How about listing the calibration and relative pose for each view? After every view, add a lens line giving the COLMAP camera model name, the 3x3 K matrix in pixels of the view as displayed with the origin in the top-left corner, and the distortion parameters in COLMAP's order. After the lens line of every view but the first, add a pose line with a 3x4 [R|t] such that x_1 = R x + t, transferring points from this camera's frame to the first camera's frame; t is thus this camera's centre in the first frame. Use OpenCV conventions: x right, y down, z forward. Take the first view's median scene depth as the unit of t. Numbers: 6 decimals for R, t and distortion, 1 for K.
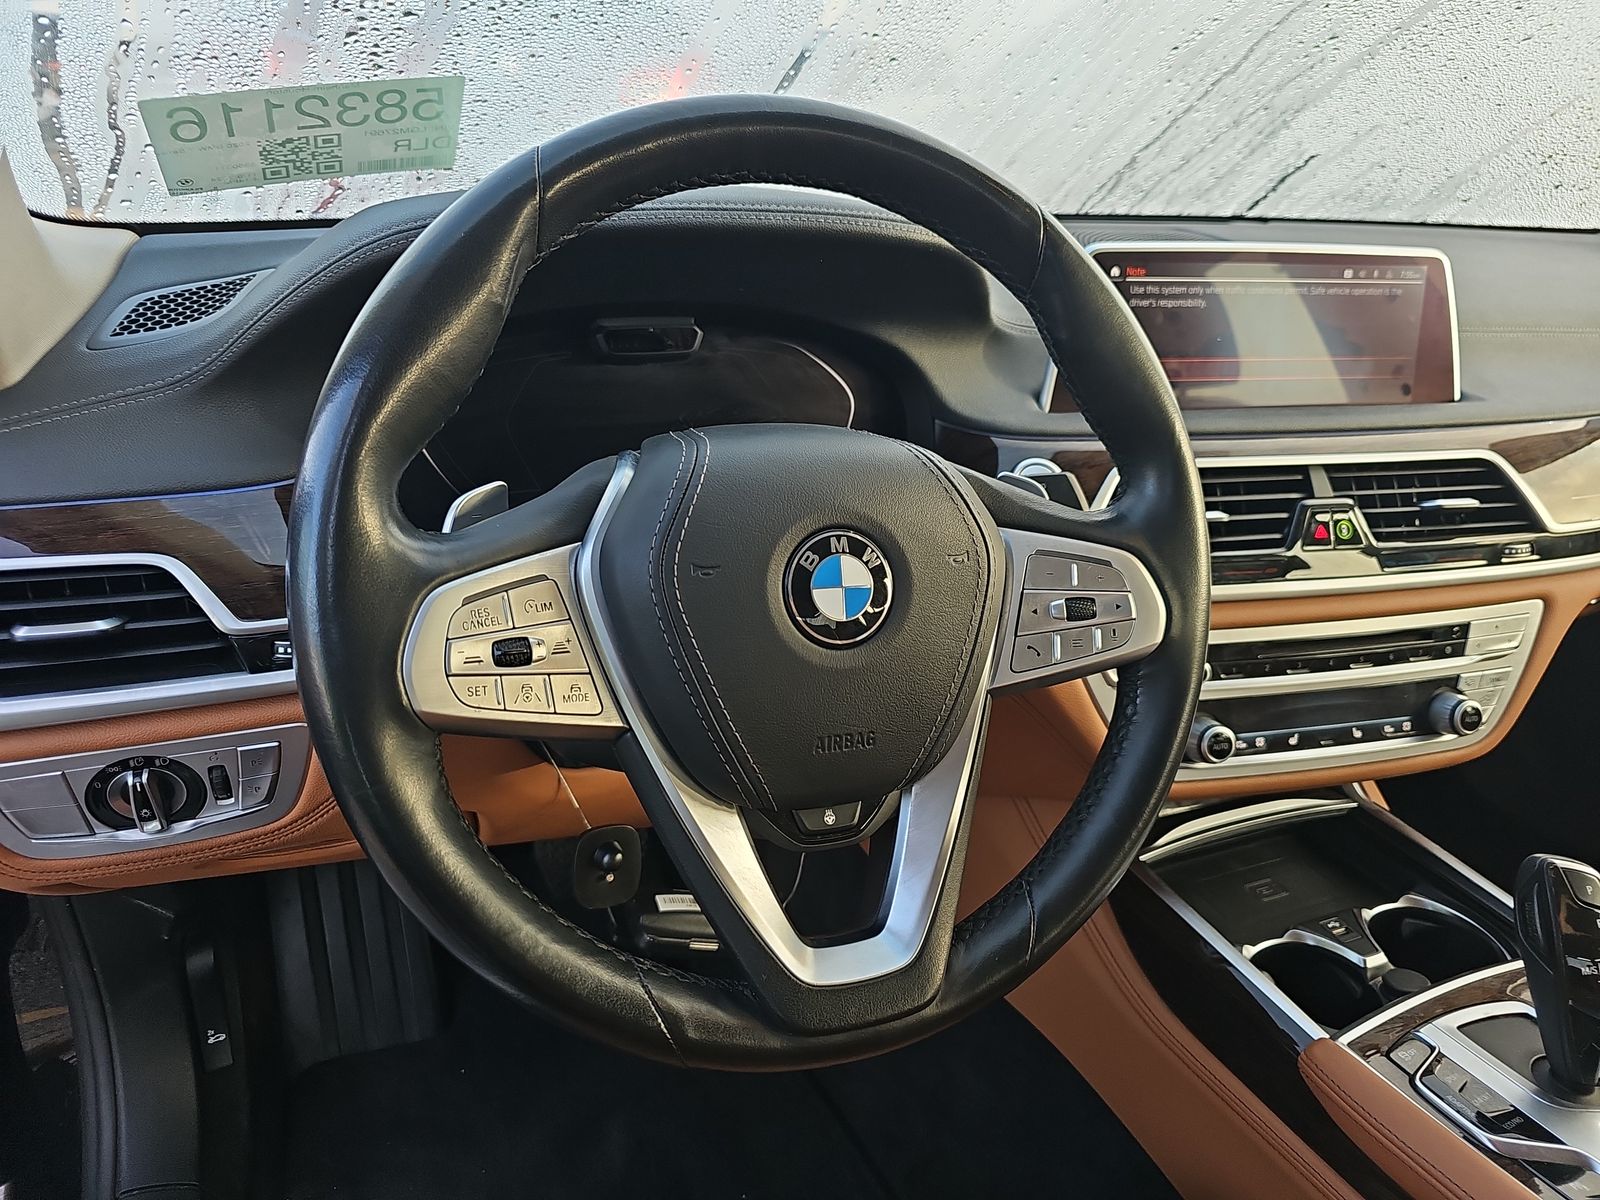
lens RADIAL K [[1084.3, 0, 800.0], [0, 1084.3, 600.0], [0, 0, 1]] dist [0.053757, -0.038218]
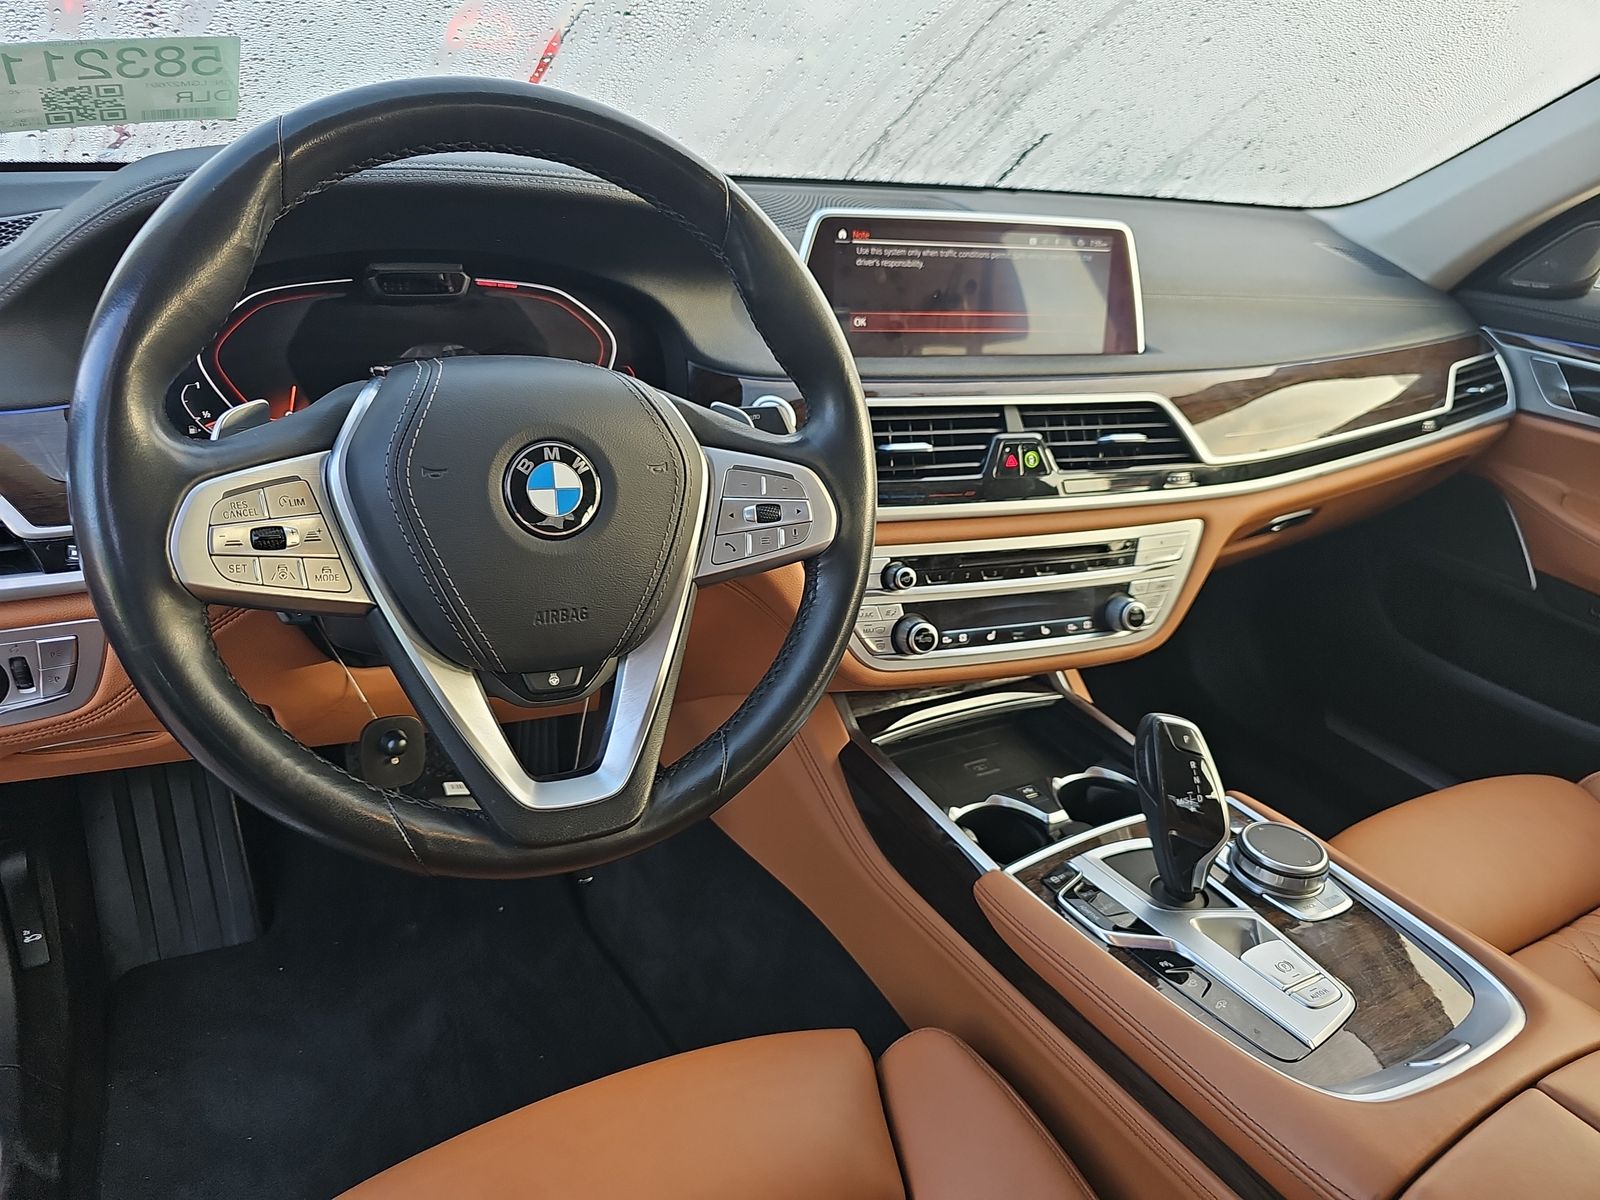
lens RADIAL K [[1079.6, 0, 772.9], [0, 1079.6, 597.5], [0, 0, 1]] dist [0.042512, -0.016176]
pose [[0.994376, -0.010579, 0.105382, 0.096034], [0.006466, 0.999207, 0.039290, 0.040254], [-0.105714, -0.038388, 0.993655, -0.156008]]
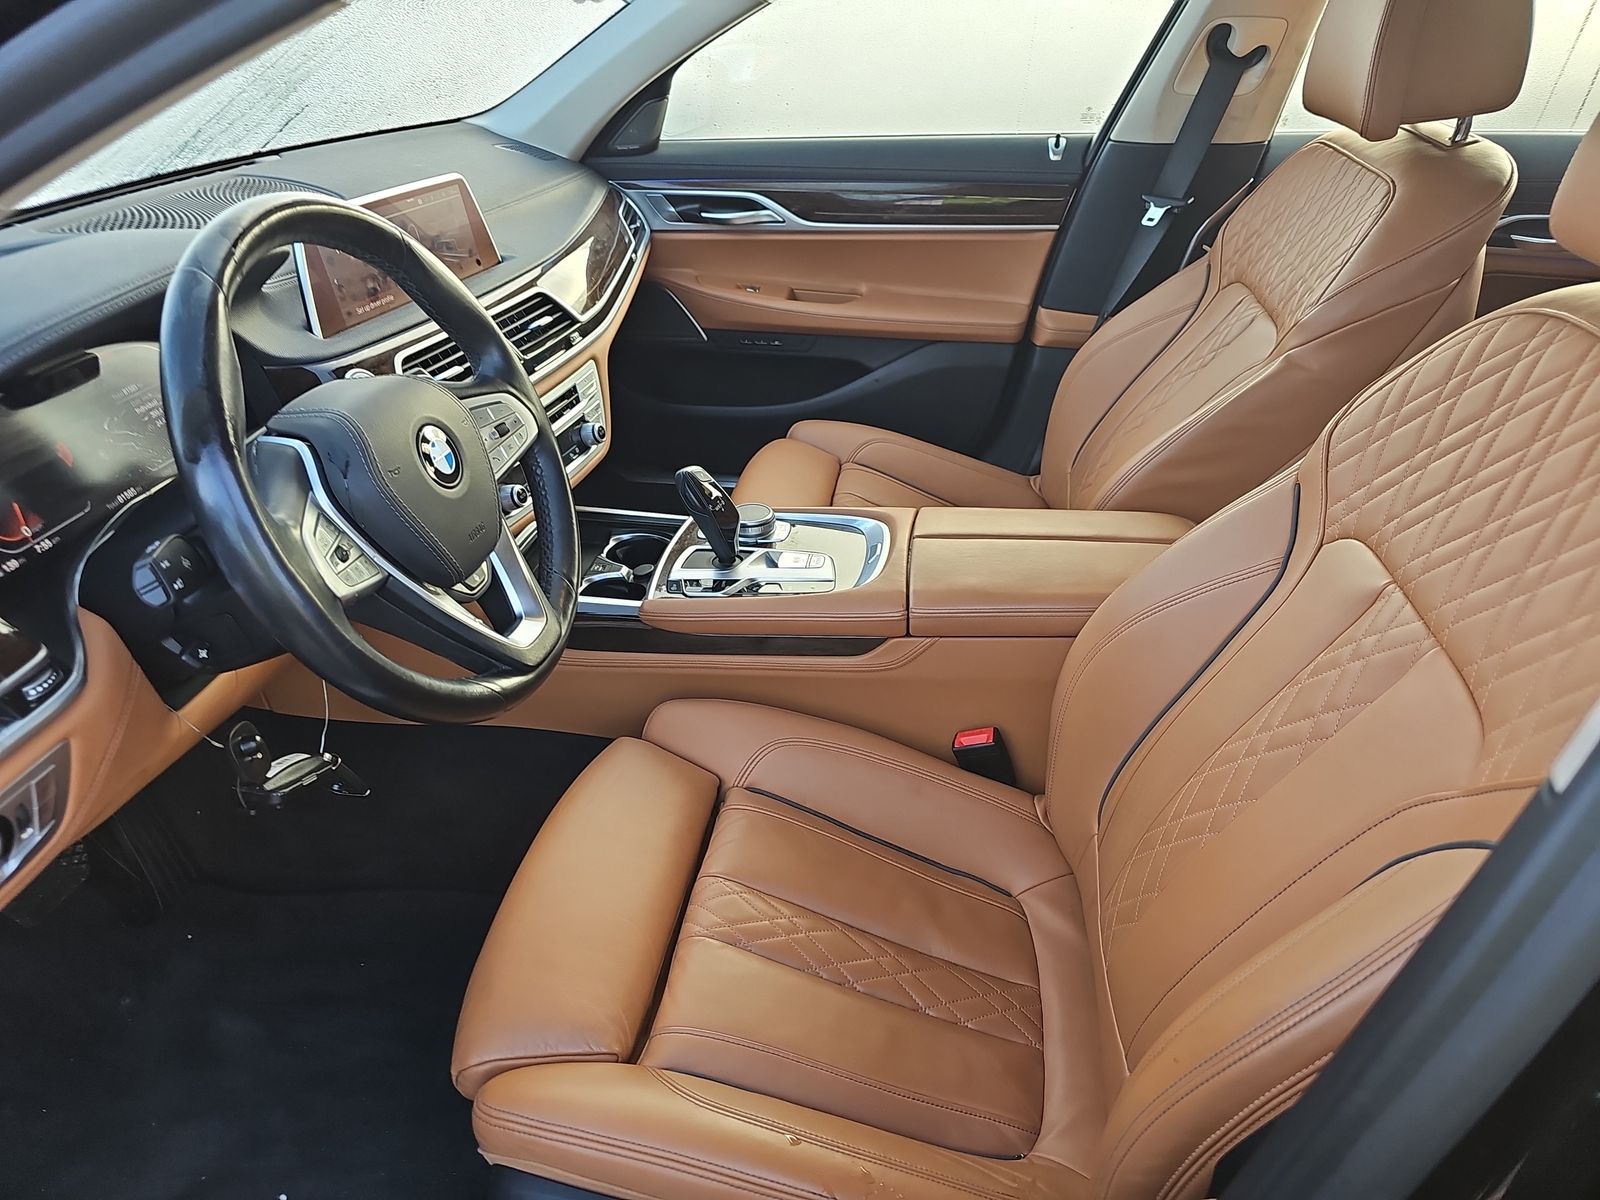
lens RADIAL K [[1079.6, 0, 772.9], [0, 1079.6, 597.5], [0, 0, 1]] dist [0.042512, -0.016176]
pose [[0.551065, -0.463827, 0.693680, -0.661580], [0.367181, 0.881268, 0.297565, -0.087558], [-0.749337, 0.090729, 0.655944, -0.399041]]
